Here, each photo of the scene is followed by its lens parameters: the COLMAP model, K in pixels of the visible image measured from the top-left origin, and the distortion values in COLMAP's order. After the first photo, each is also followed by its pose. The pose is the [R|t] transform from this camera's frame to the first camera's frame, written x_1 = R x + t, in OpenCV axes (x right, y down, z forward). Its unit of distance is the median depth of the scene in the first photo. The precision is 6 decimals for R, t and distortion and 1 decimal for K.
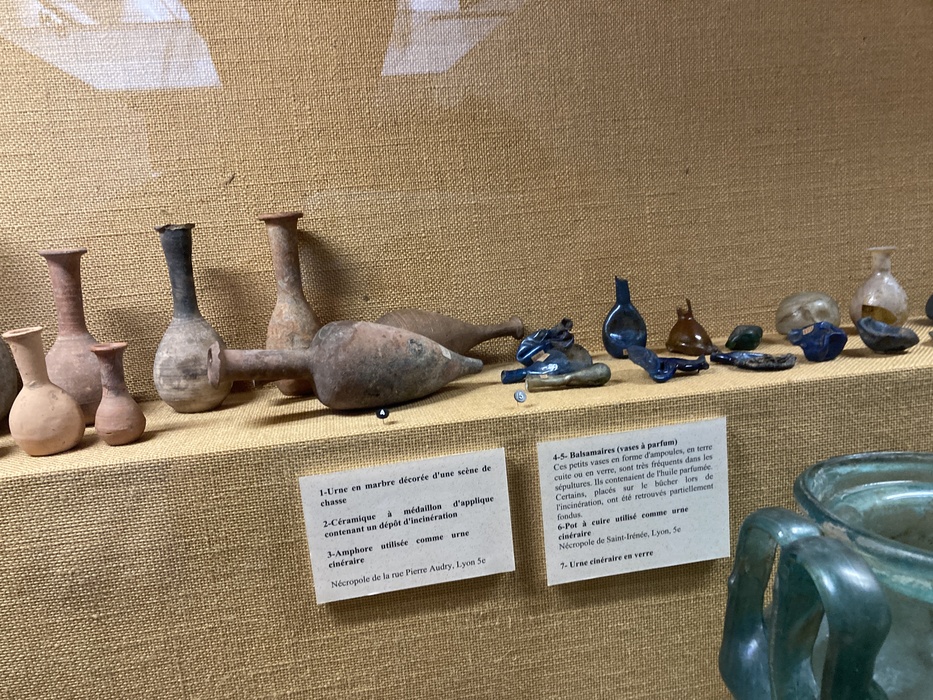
lens RADIAL K [[774.2, 0, 466.5], [0, 774.2, 350.0], [0, 0, 1]] dist [0.016825, -0.008859]
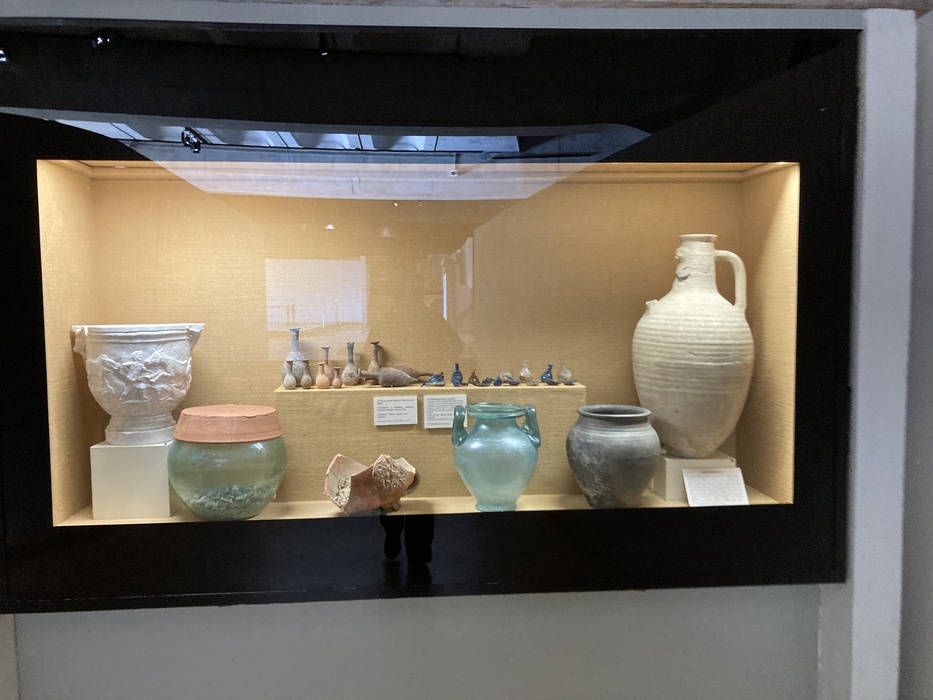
lens RADIAL K [[774.2, 0, 466.5], [0, 774.2, 350.0], [0, 0, 1]] dist [0.016825, -0.008859]
pose [[0.994075, 0.078721, -0.074946, 0.651062], [-0.086965, 0.989671, -0.113966, 0.345086], [0.065201, 0.119809, 0.990654, -3.518838]]
